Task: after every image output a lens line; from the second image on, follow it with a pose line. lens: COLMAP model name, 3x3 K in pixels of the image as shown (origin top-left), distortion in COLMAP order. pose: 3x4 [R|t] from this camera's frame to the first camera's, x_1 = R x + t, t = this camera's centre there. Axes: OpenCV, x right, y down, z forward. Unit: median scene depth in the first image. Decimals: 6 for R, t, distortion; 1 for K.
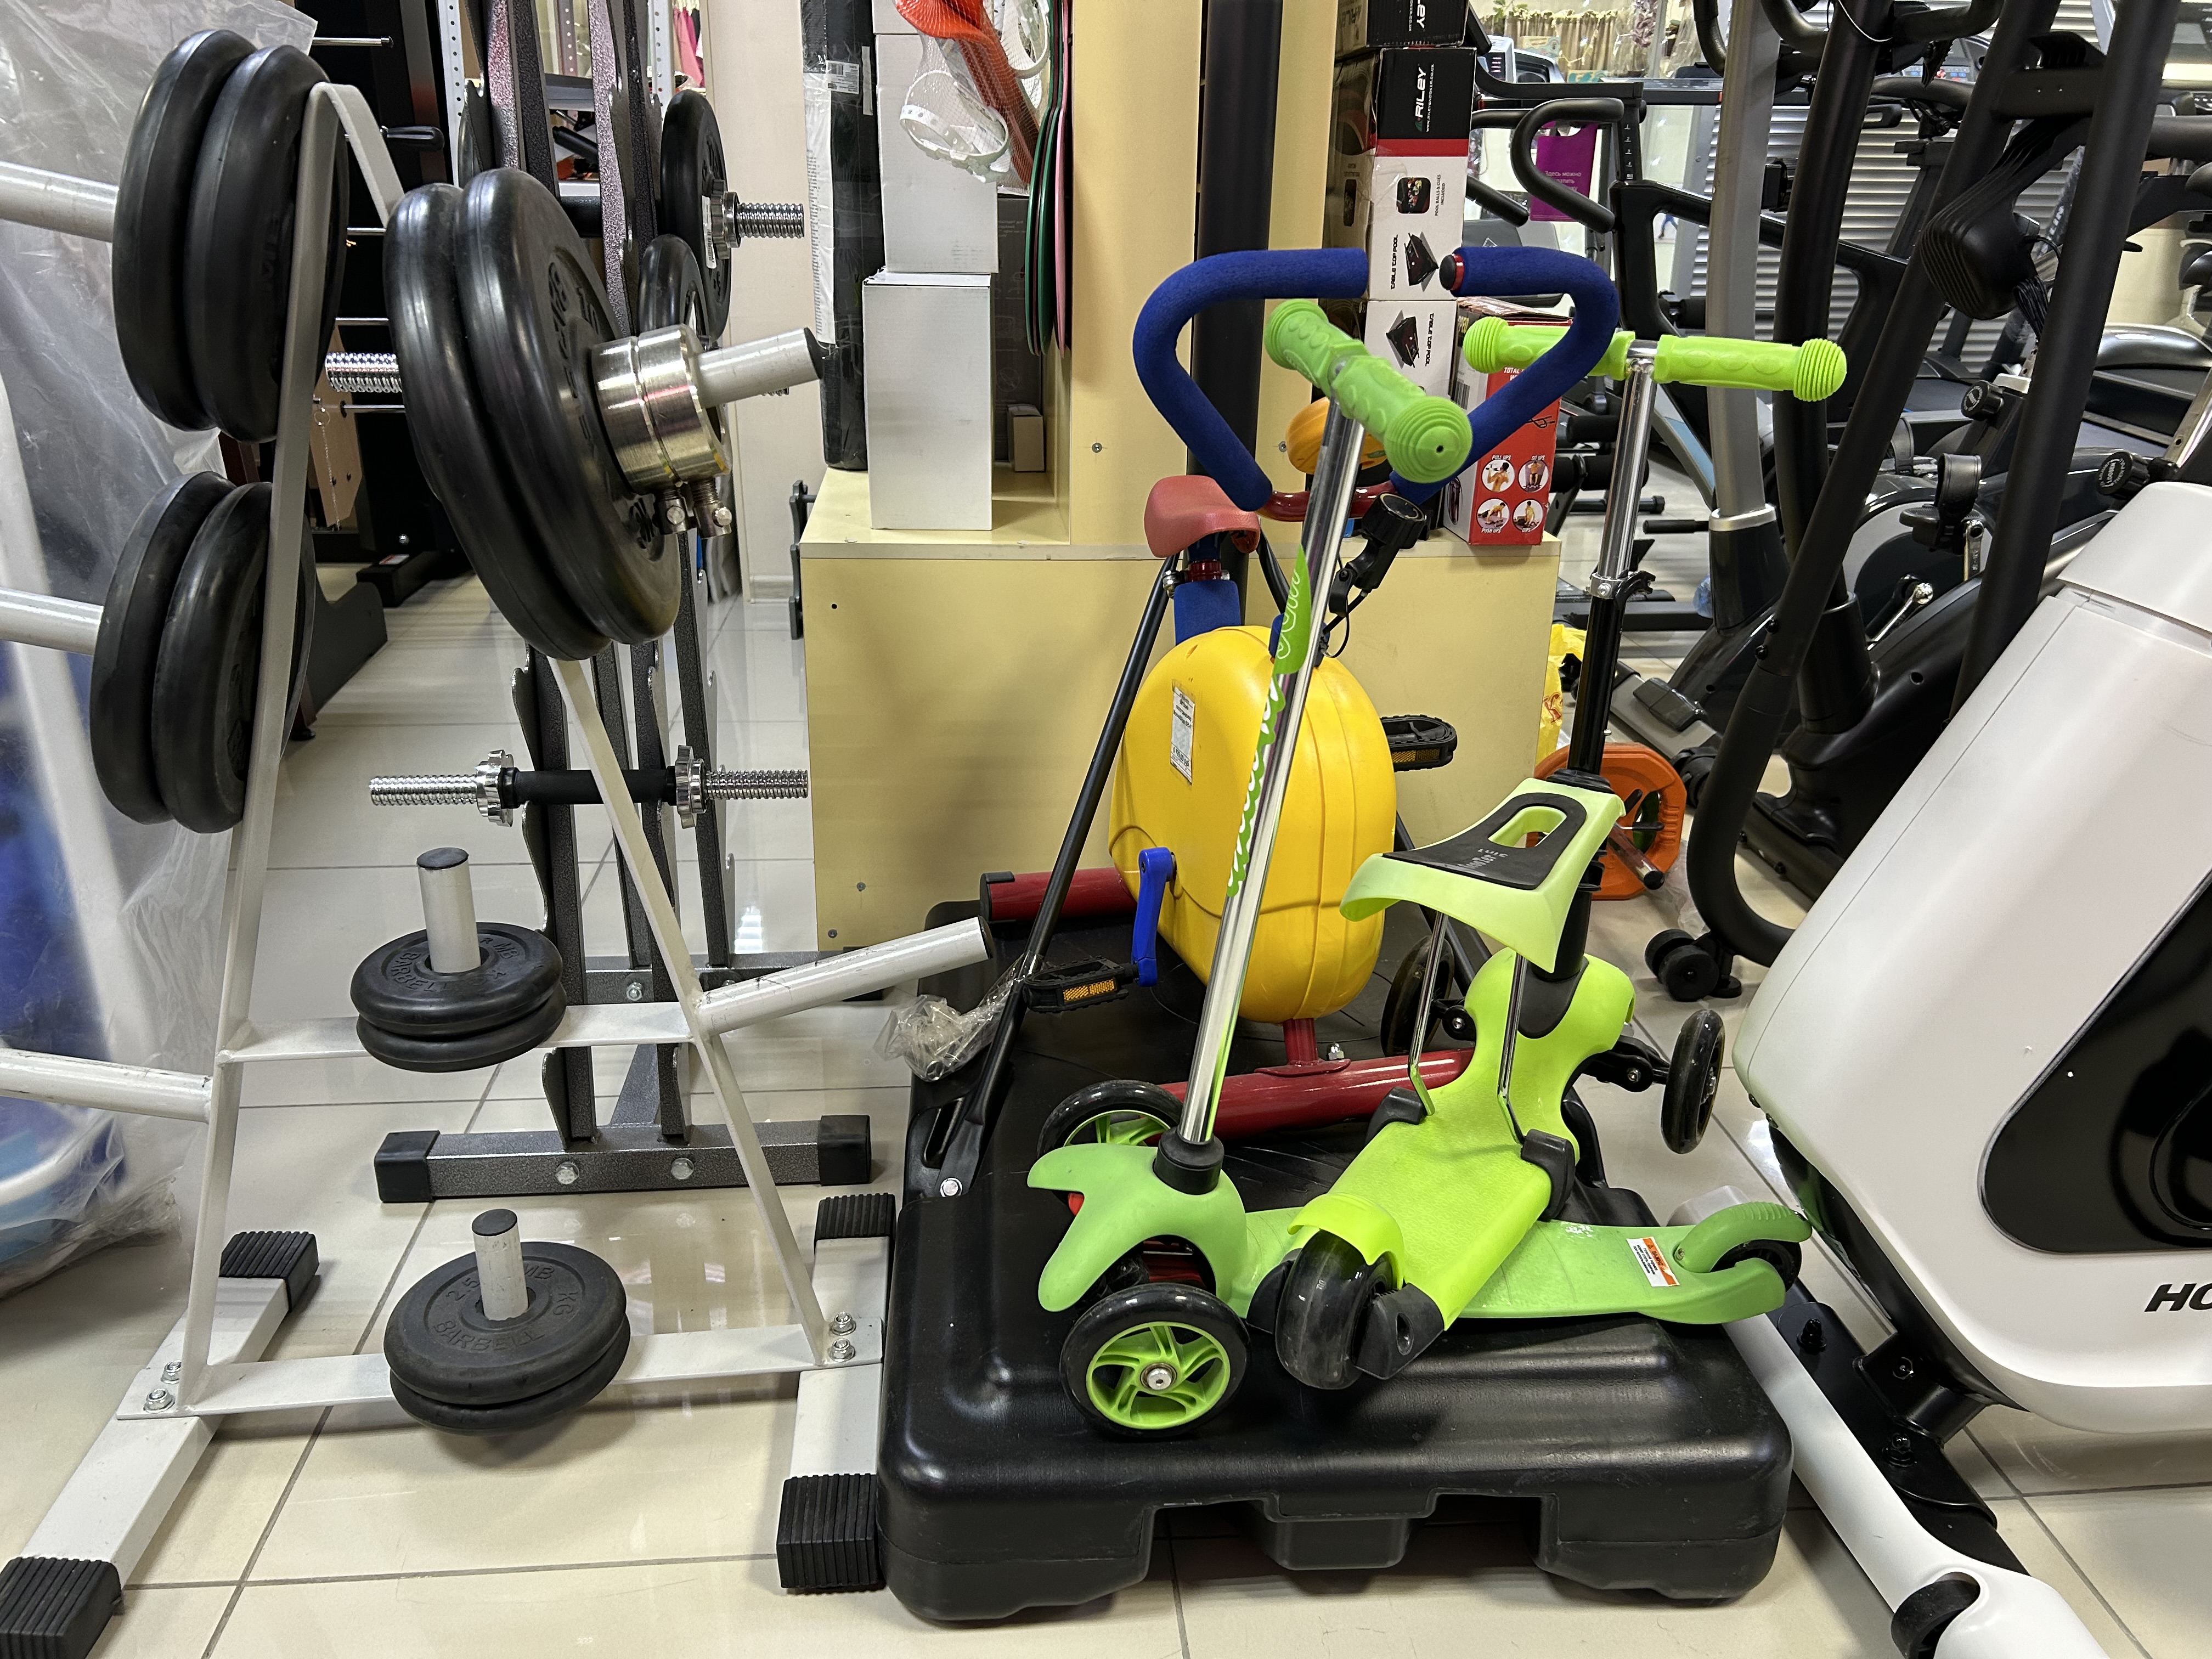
lens RADIAL K [[1694.9, 0, 1106.0], [0, 1694.9, 829.5], [0, 0, 1]] dist [-0.031188, 0.070209]
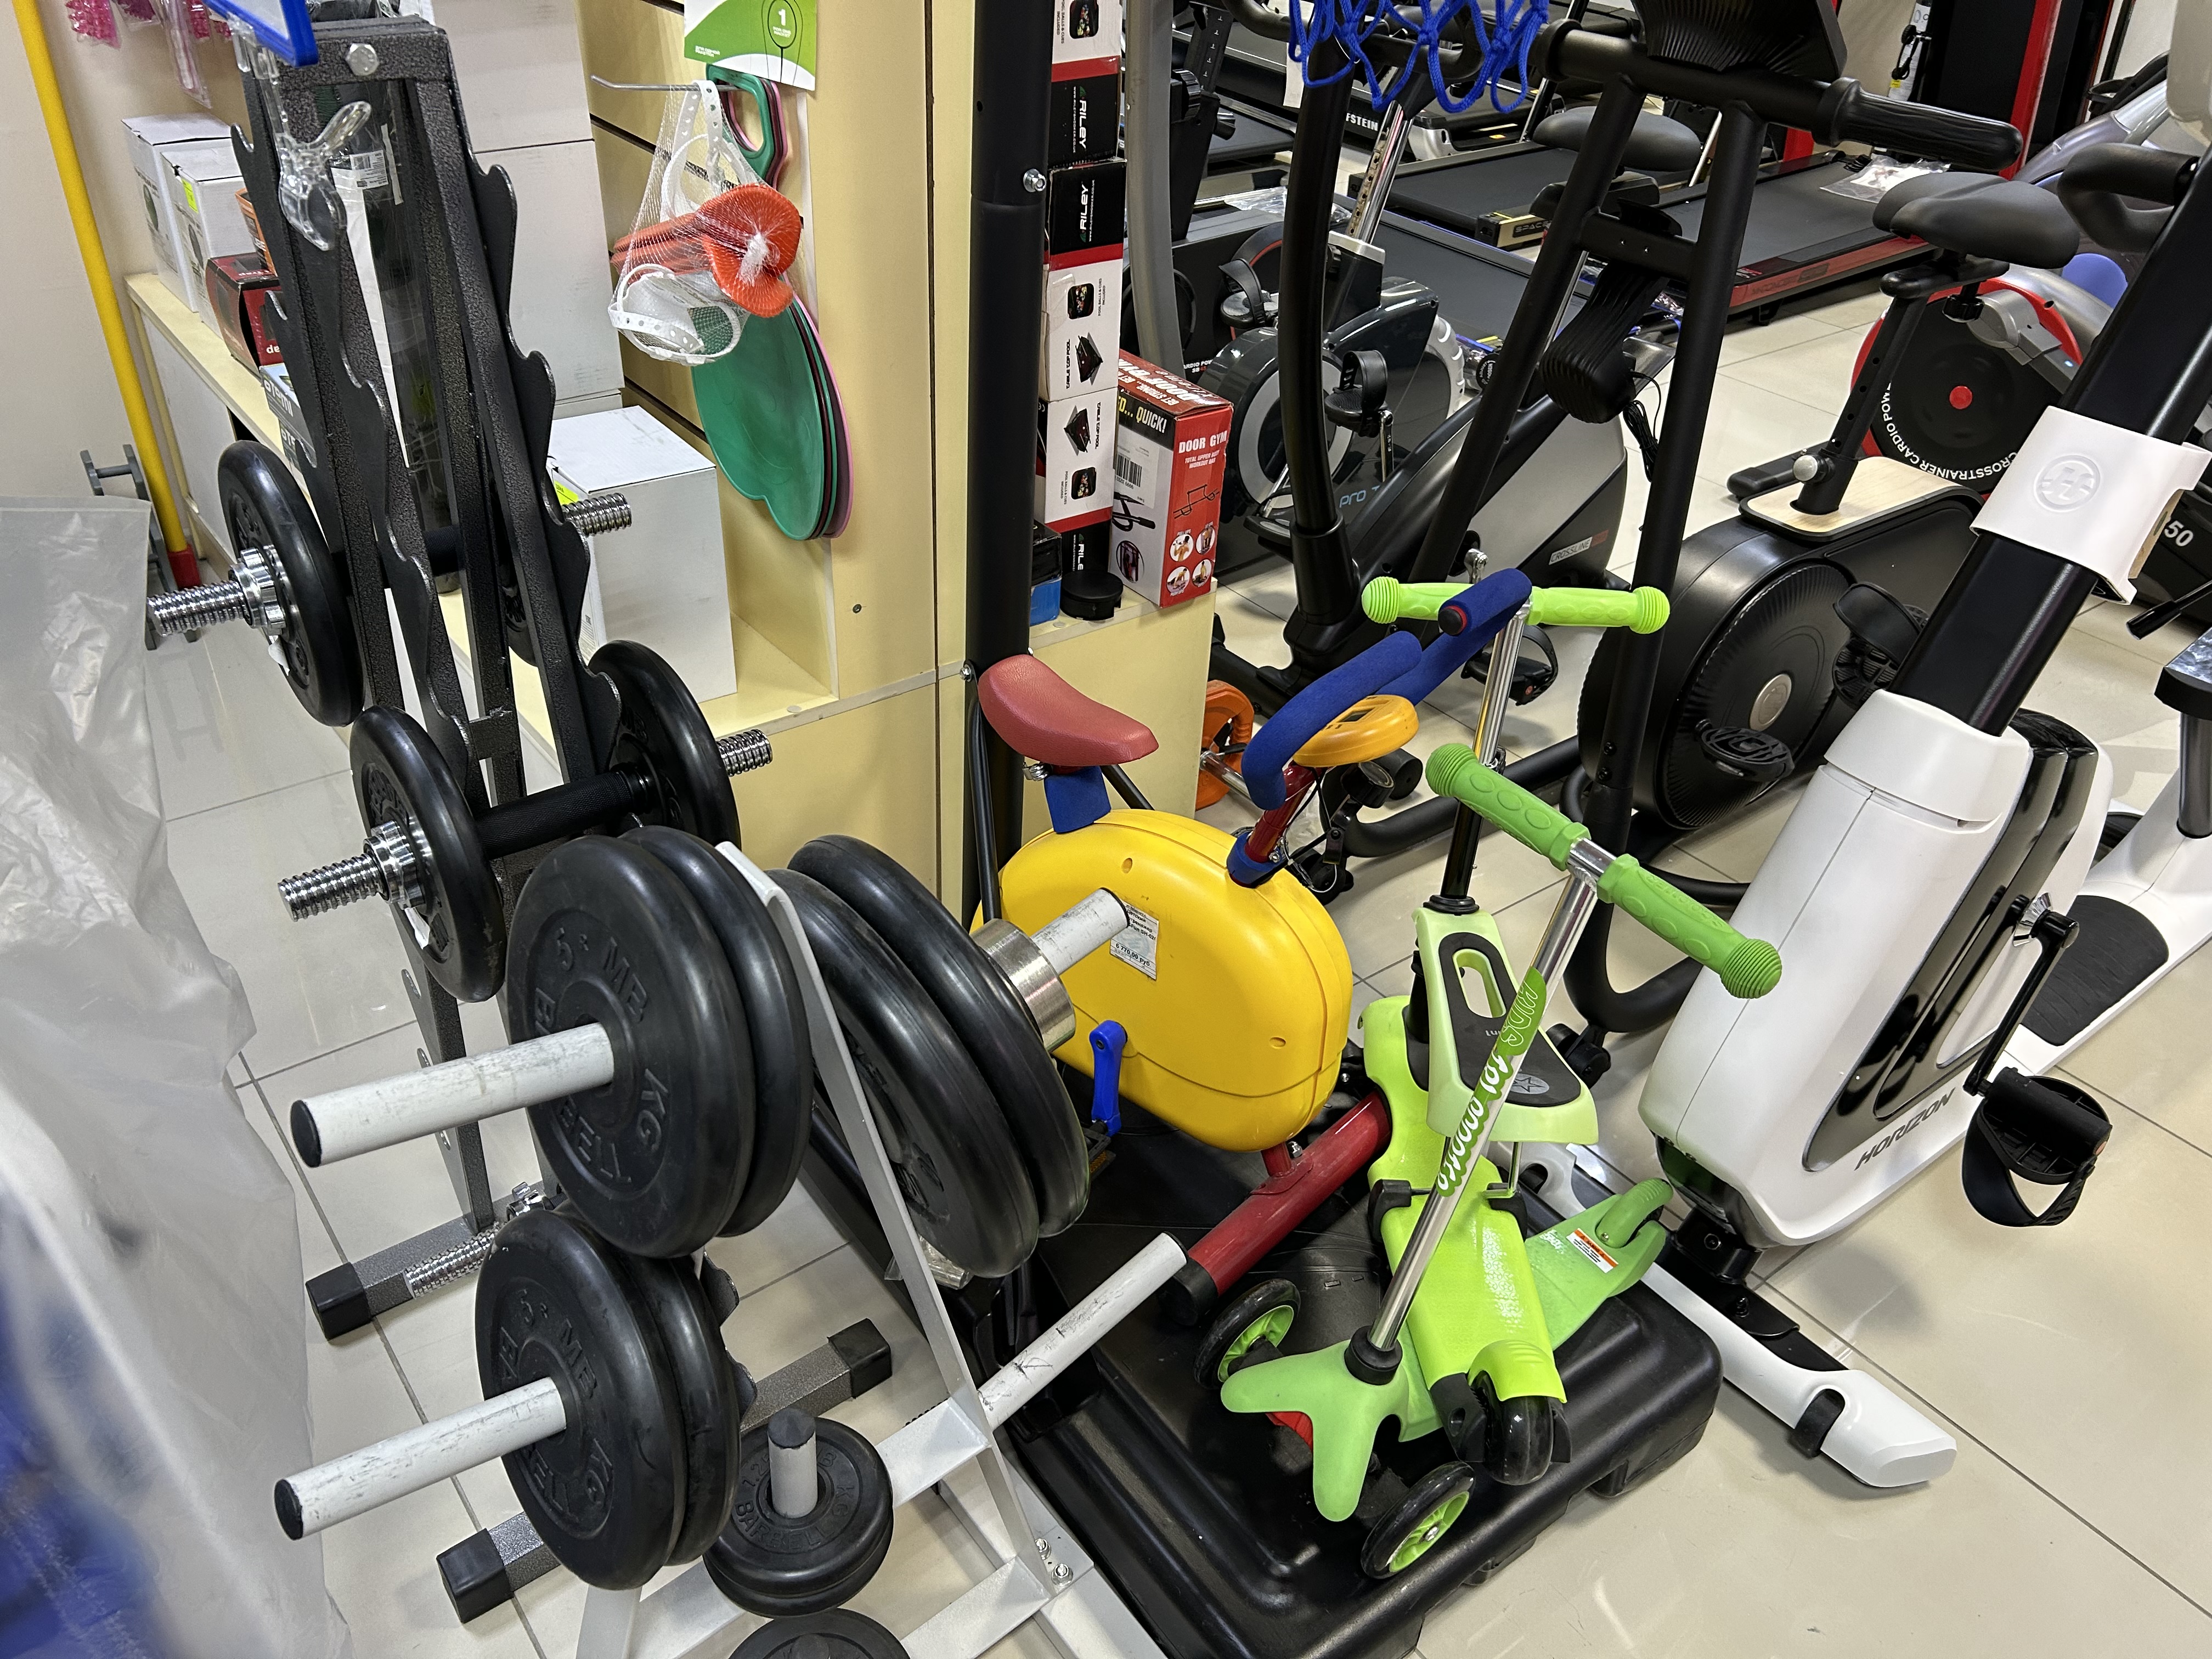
lens RADIAL K [[1694.9, 0, 1106.0], [0, 1694.9, 829.5], [0, 0, 1]] dist [-0.031188, 0.070209]
pose [[0.840275, -0.284420, 0.461567, -0.381322], [0.164423, 0.944937, 0.282946, -0.365333], [-0.516627, -0.161861, 0.840772, 0.068763]]
